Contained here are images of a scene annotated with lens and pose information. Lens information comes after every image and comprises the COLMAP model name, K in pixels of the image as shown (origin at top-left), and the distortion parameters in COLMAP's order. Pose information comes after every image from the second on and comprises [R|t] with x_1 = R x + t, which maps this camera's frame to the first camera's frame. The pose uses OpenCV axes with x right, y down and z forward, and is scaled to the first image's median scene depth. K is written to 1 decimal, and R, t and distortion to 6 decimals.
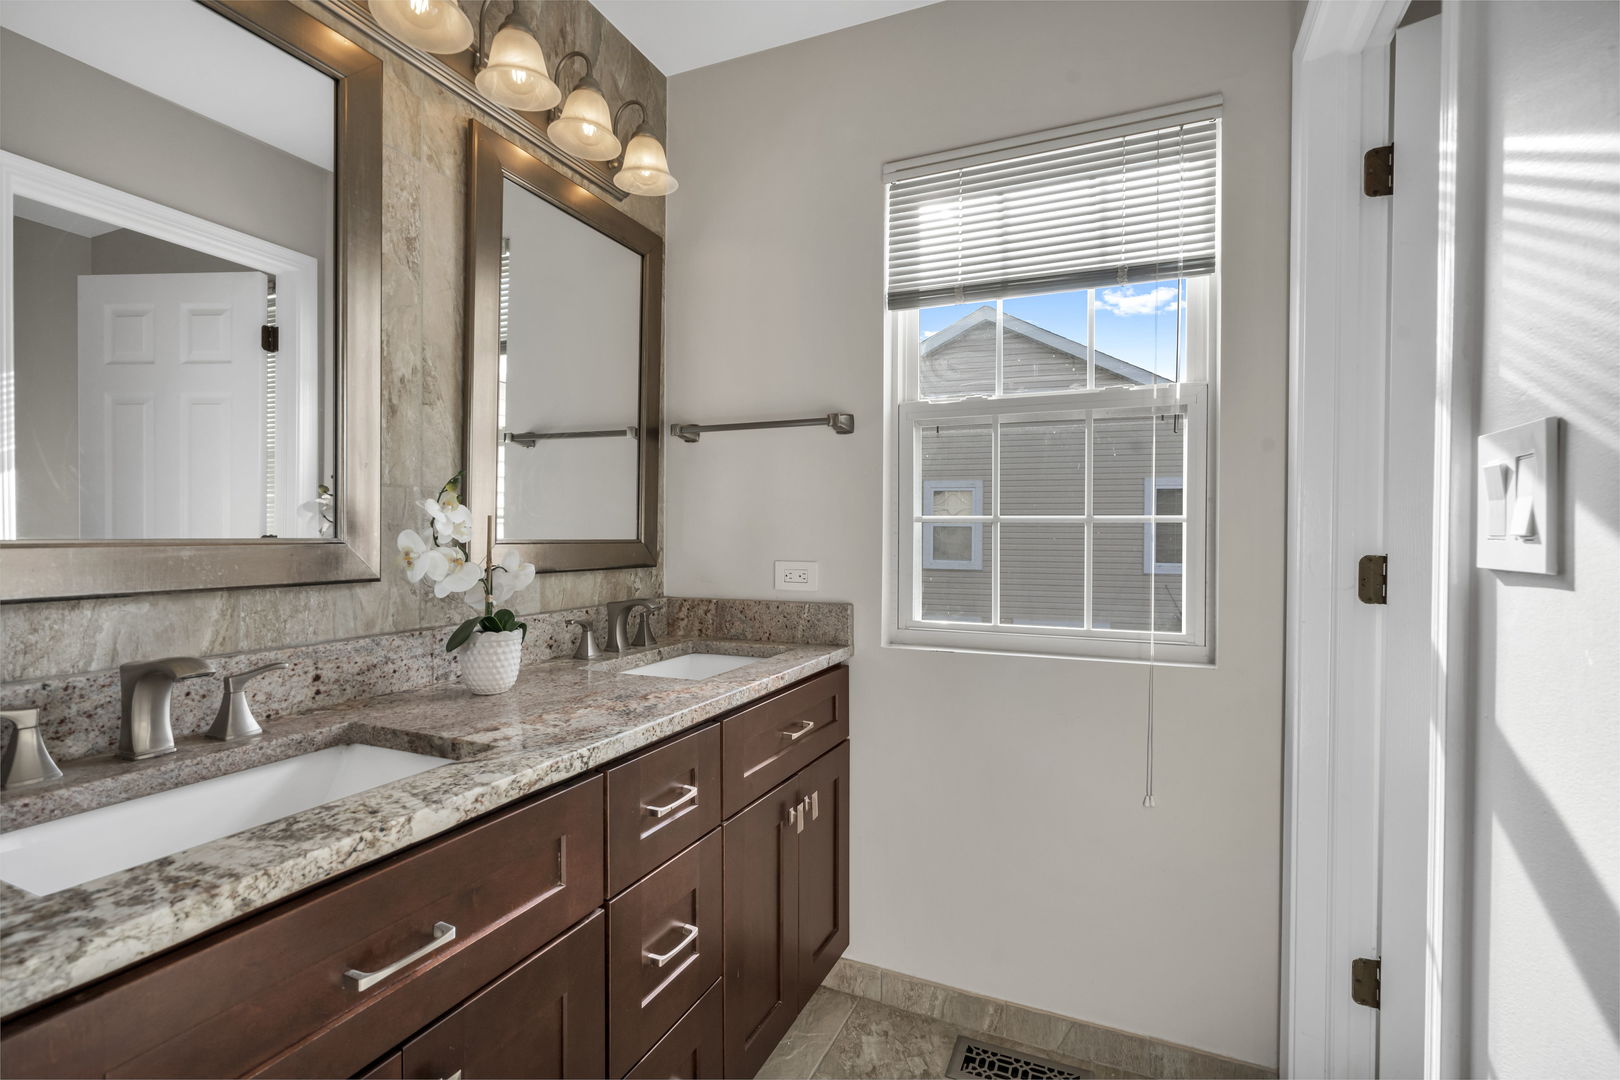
lens RADIAL K [[745.5, 0, 813.7], [0, 745.5, 535.5], [0, 0, 1]] dist [0.005744, -0.000344]
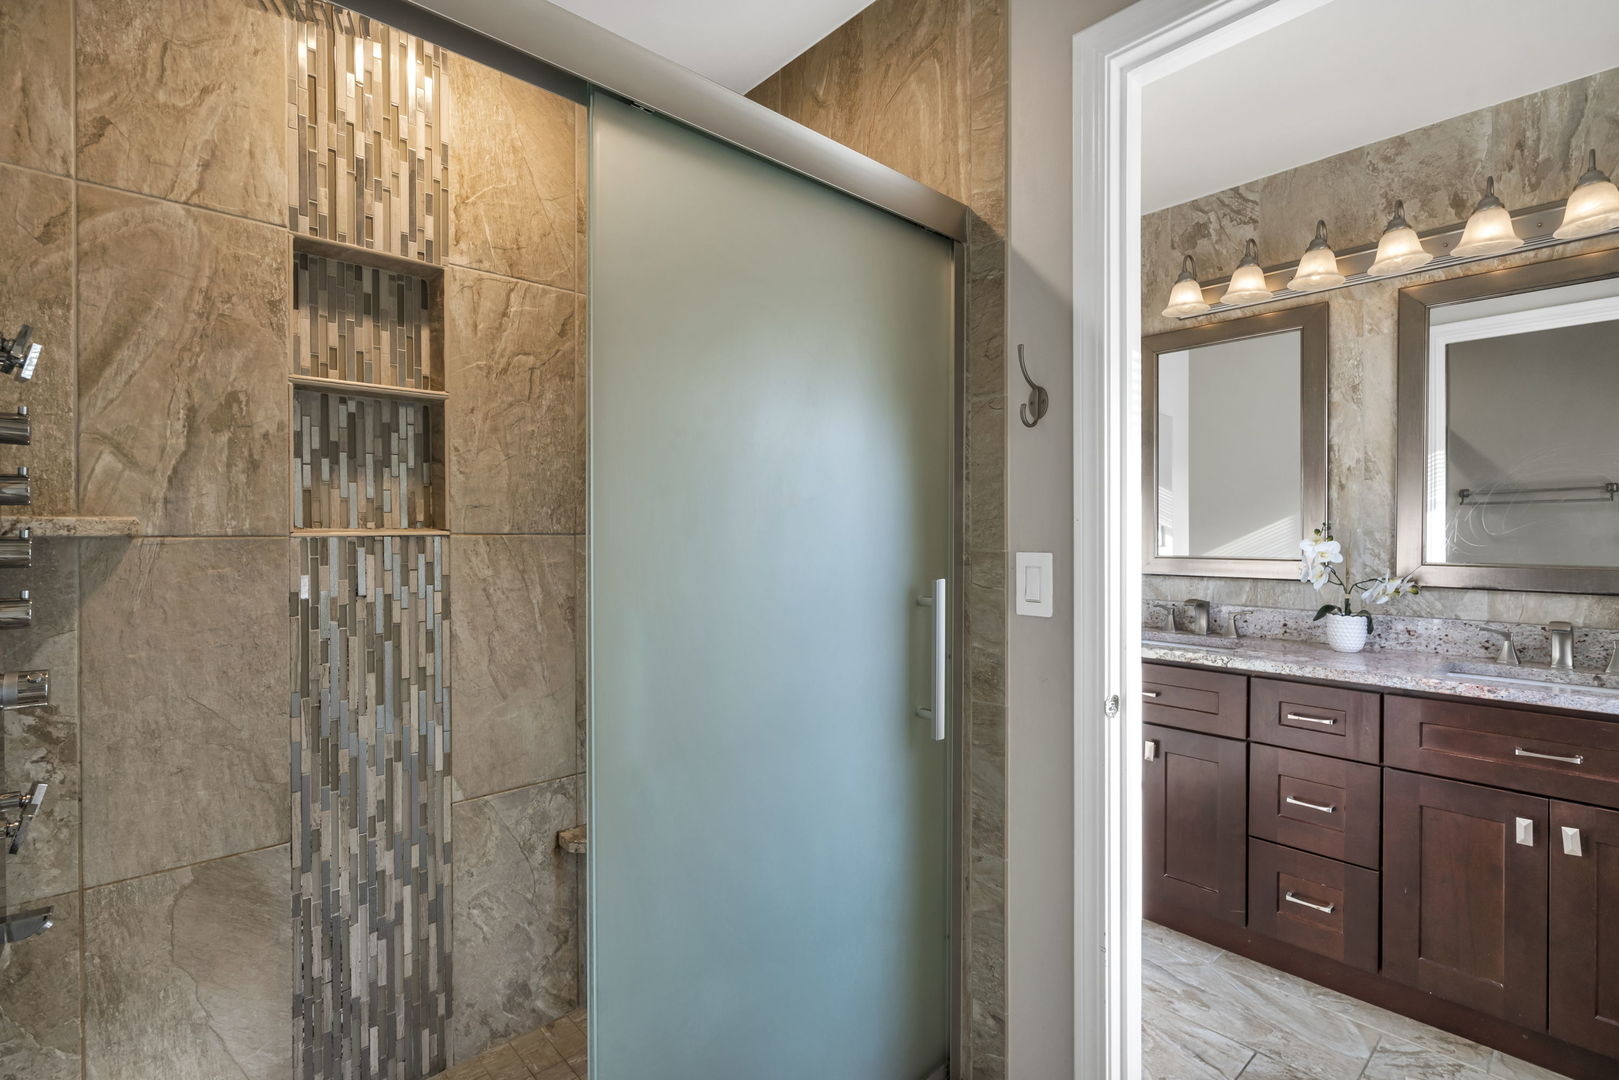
lens RADIAL K [[745.0, 0, 812.9], [0, 745.0, 539.9], [0, 0, 1]] dist [0.005744, -0.000344]
pose [[-0.393165, 0.007452, -0.919438, 1.506678], [-0.003229, 0.999950, 0.009485, -0.052788], [0.919462, 0.006698, -0.393121, 0.521031]]
